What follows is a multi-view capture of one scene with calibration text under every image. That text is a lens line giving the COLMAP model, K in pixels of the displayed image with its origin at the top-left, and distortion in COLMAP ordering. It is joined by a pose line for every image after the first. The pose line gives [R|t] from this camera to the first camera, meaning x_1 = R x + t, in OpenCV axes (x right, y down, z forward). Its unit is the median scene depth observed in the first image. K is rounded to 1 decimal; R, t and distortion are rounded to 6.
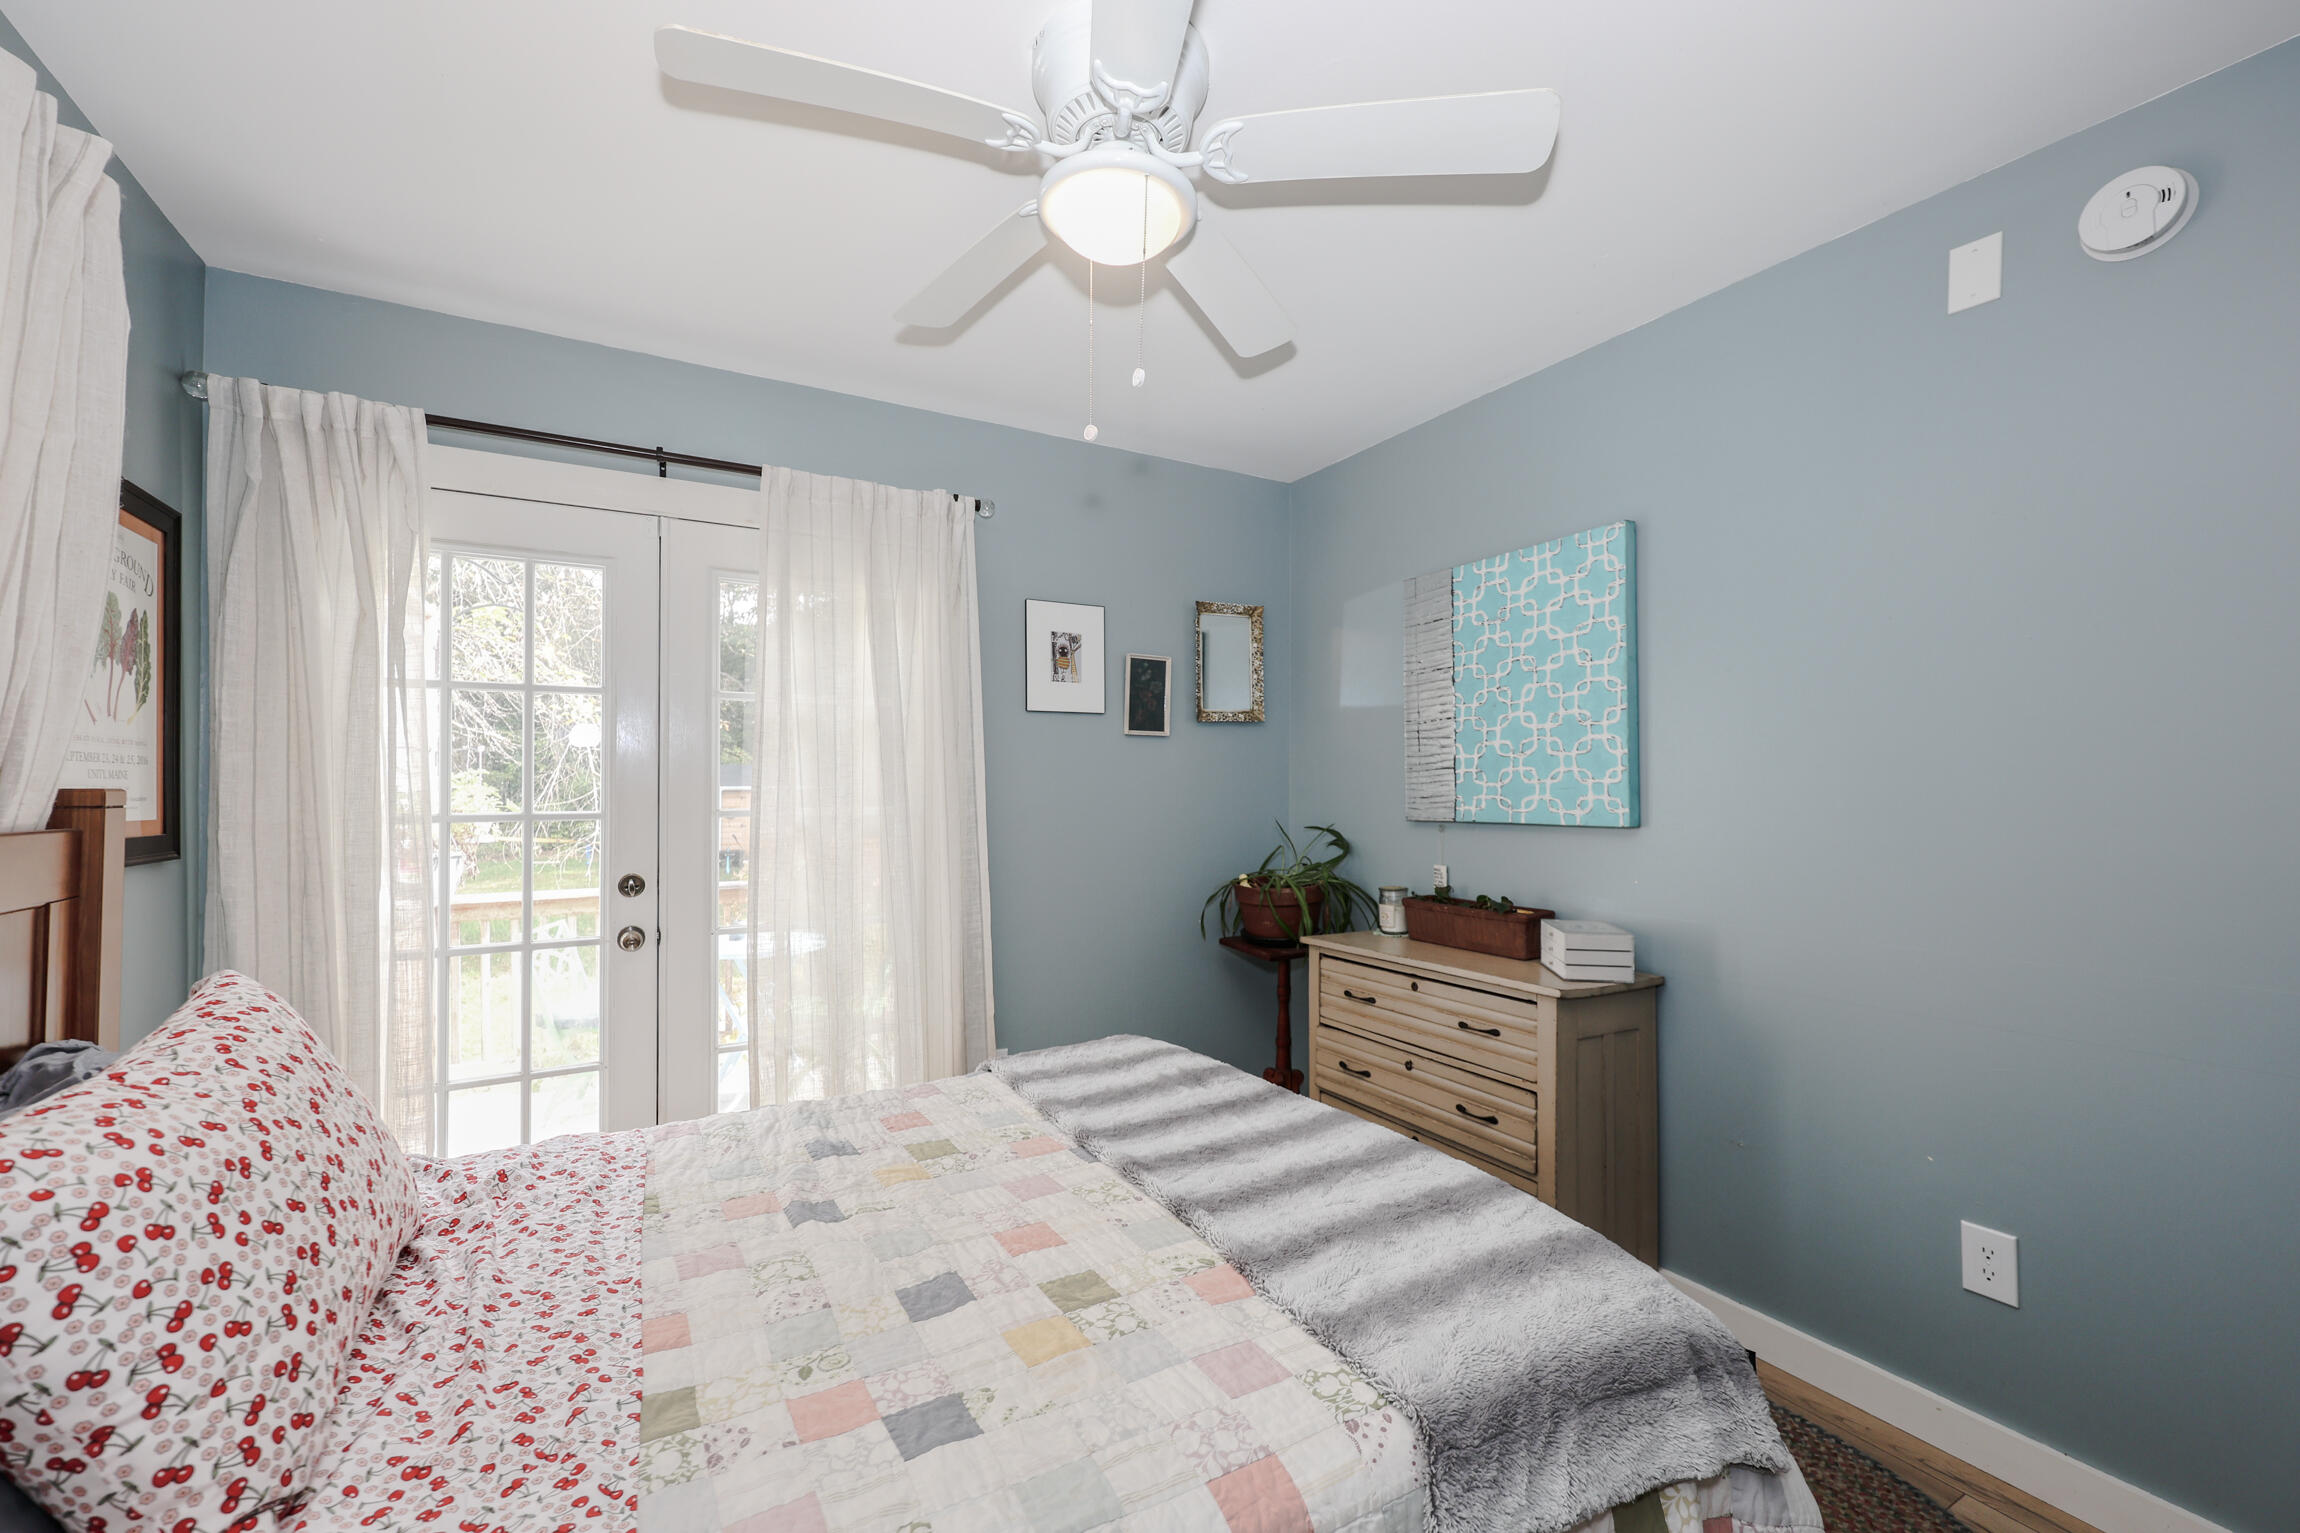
lens RADIAL K [[926.0, 0, 1146.3], [0, 926.0, 772.3], [0, 0, 1]] dist [0.004537, 0.000366]
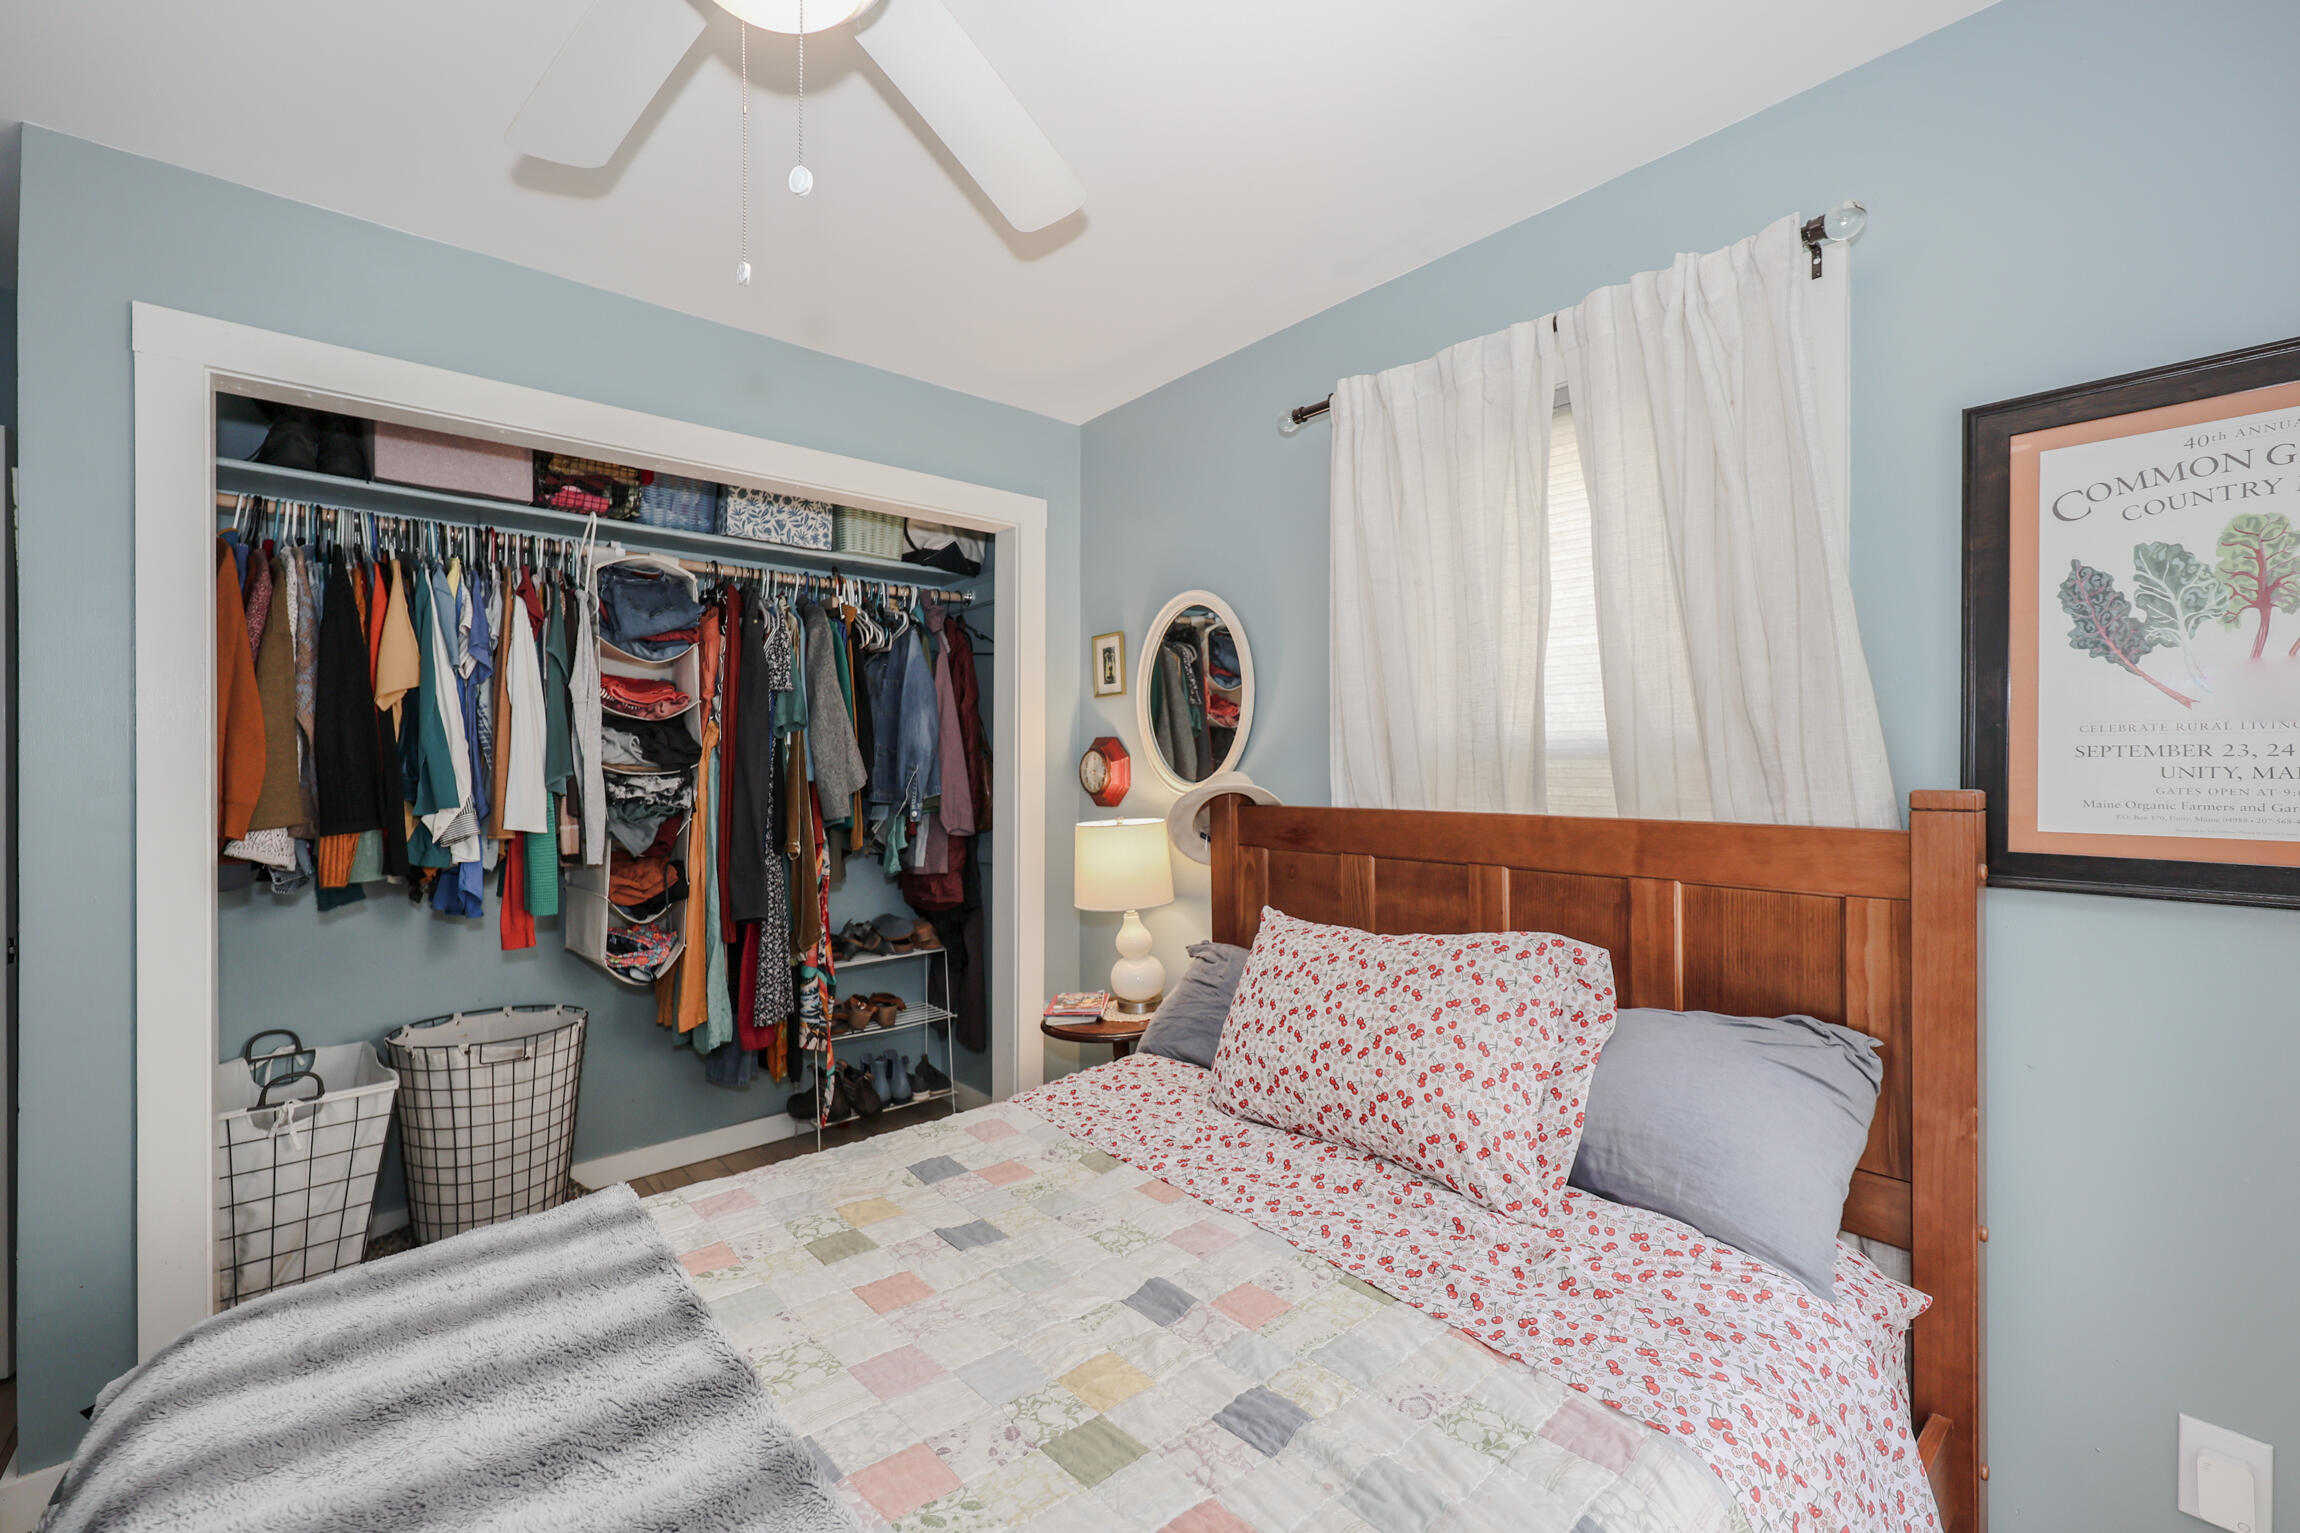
lens RADIAL K [[979.5, 0, 1188.7], [0, 979.5, 766.4], [0, 0, 1]] dist [-0.002241, -0.000282]
pose [[-0.973992, 0.007897, -0.226443, -0.120491], [0.010728, 0.999879, -0.011276, -0.002874], [0.226327, -0.013412, -0.973959, 1.232691]]
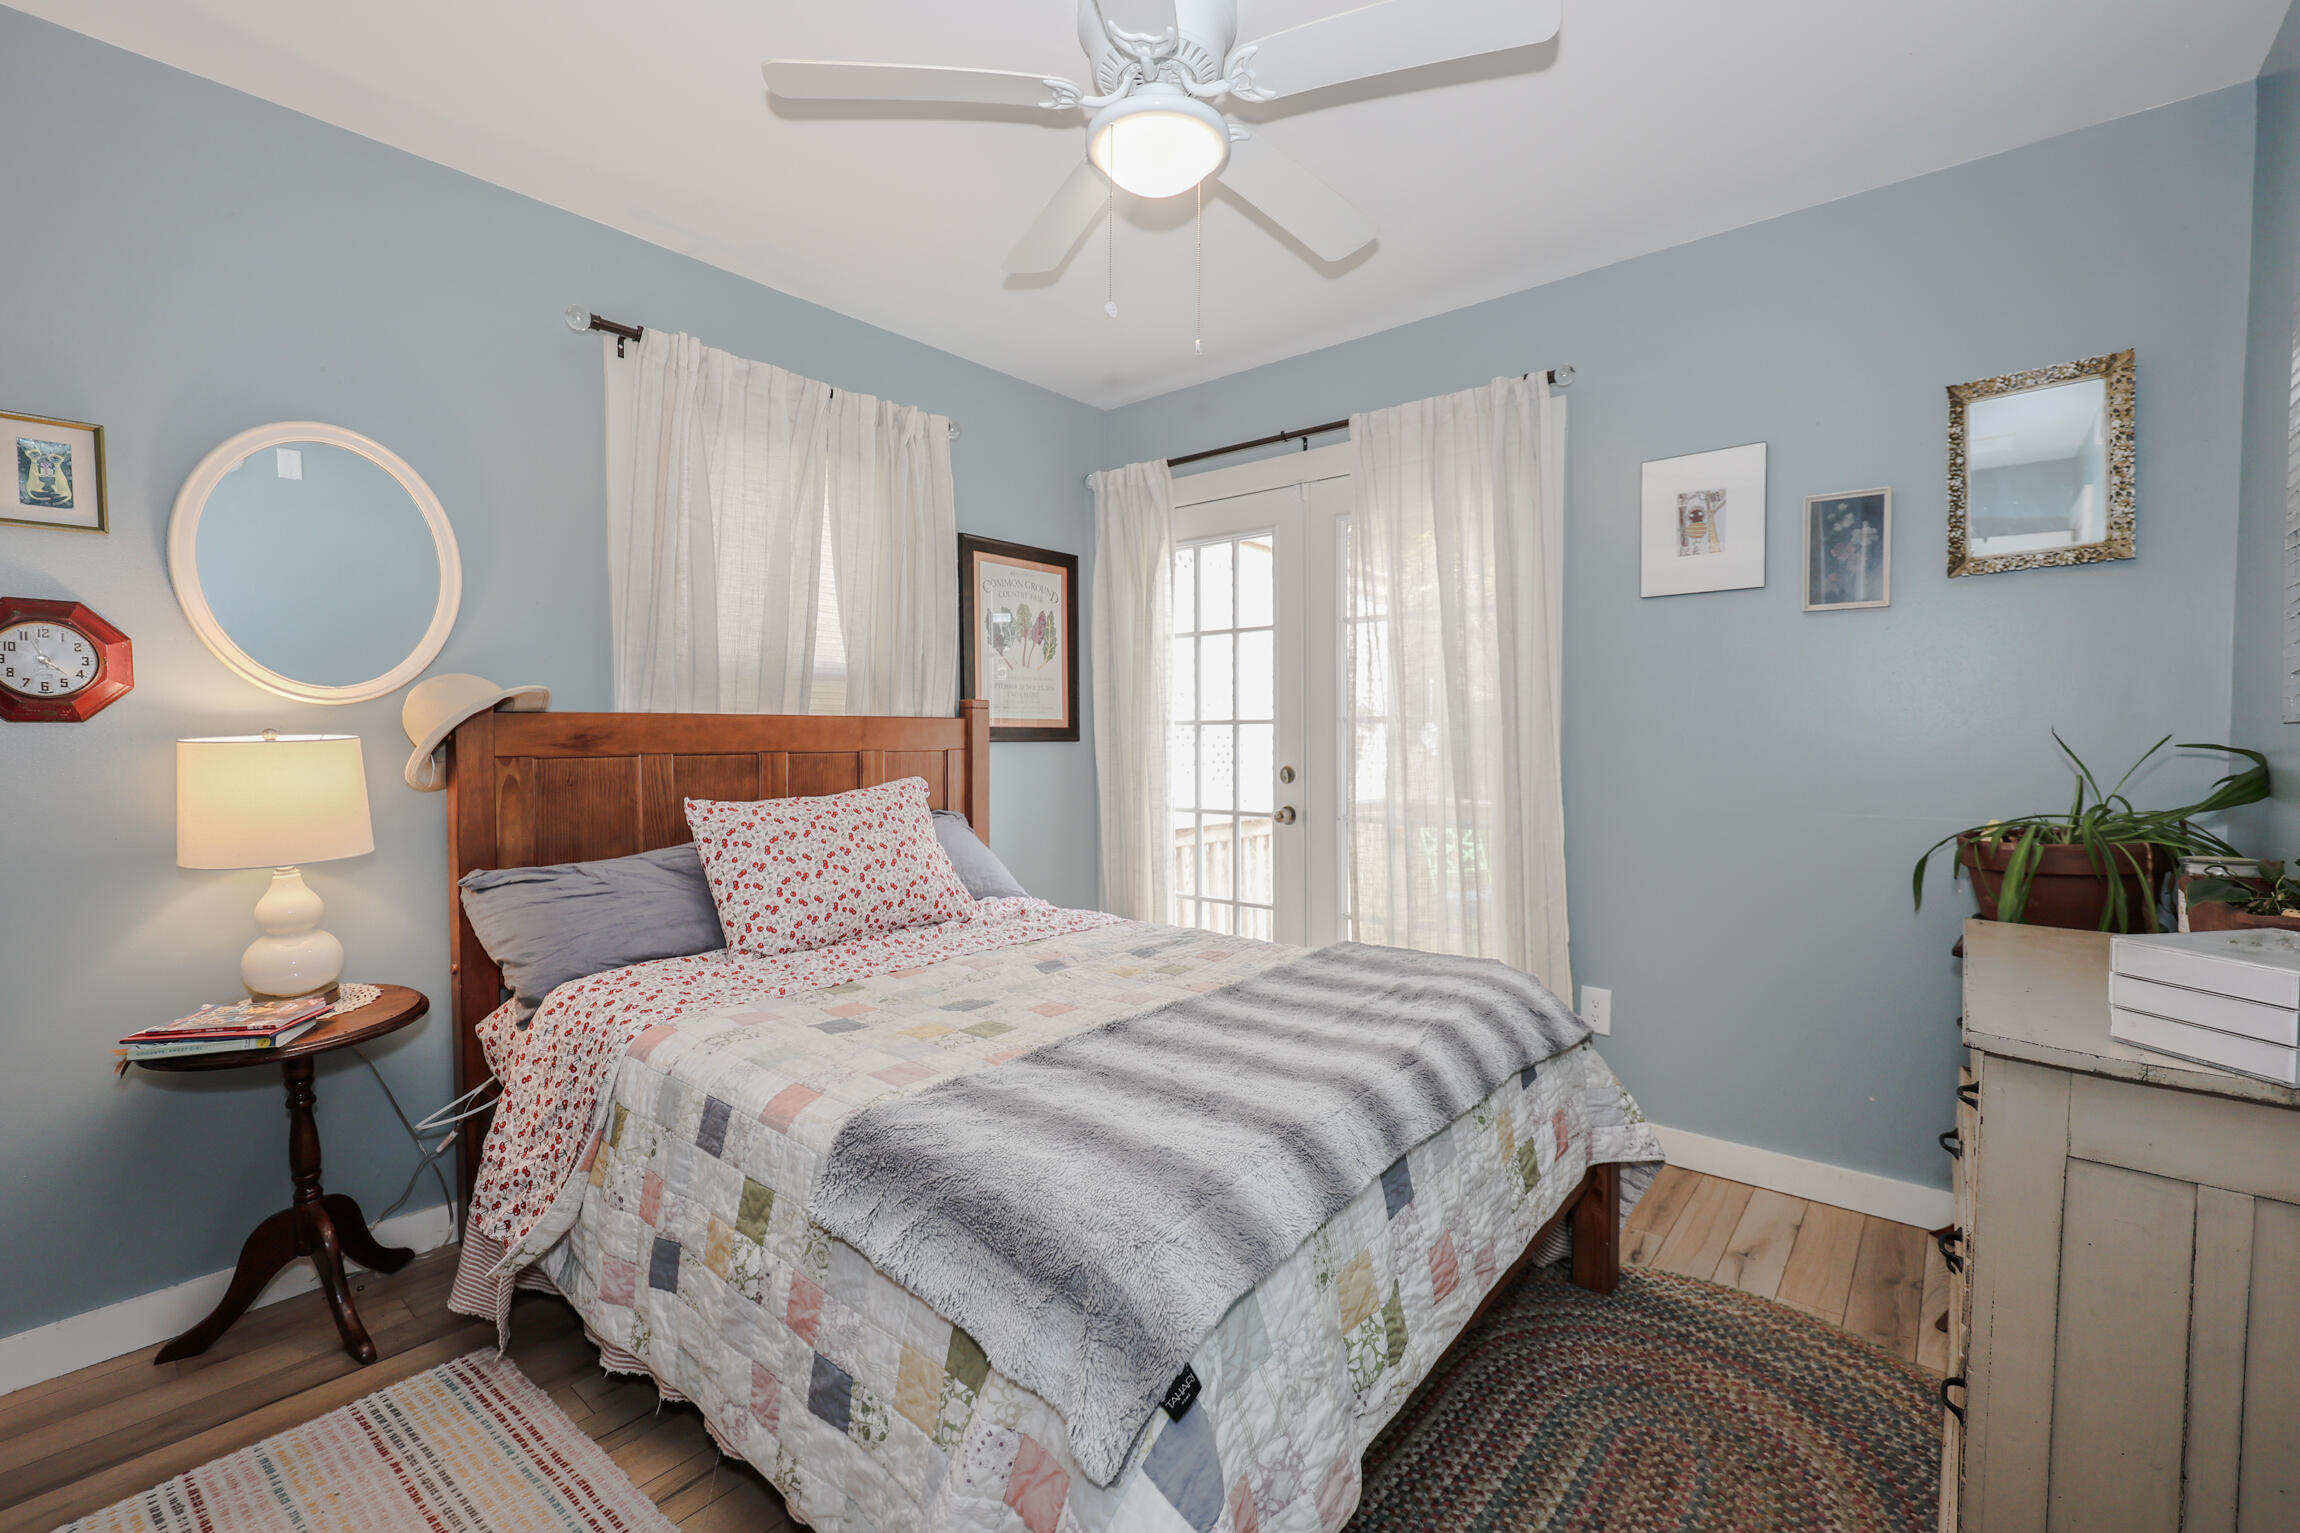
lens RADIAL K [[954.2, 0, 1158.7], [0, 954.2, 758.7], [0, 0, 1]] dist [0.000932, 0.000248]
pose [[0.374286, 0.025887, -0.926952, 0.734627], [0.019438, 0.999172, 0.035753, 0.056966], [0.927110, -0.031399, 0.373472, 0.389337]]
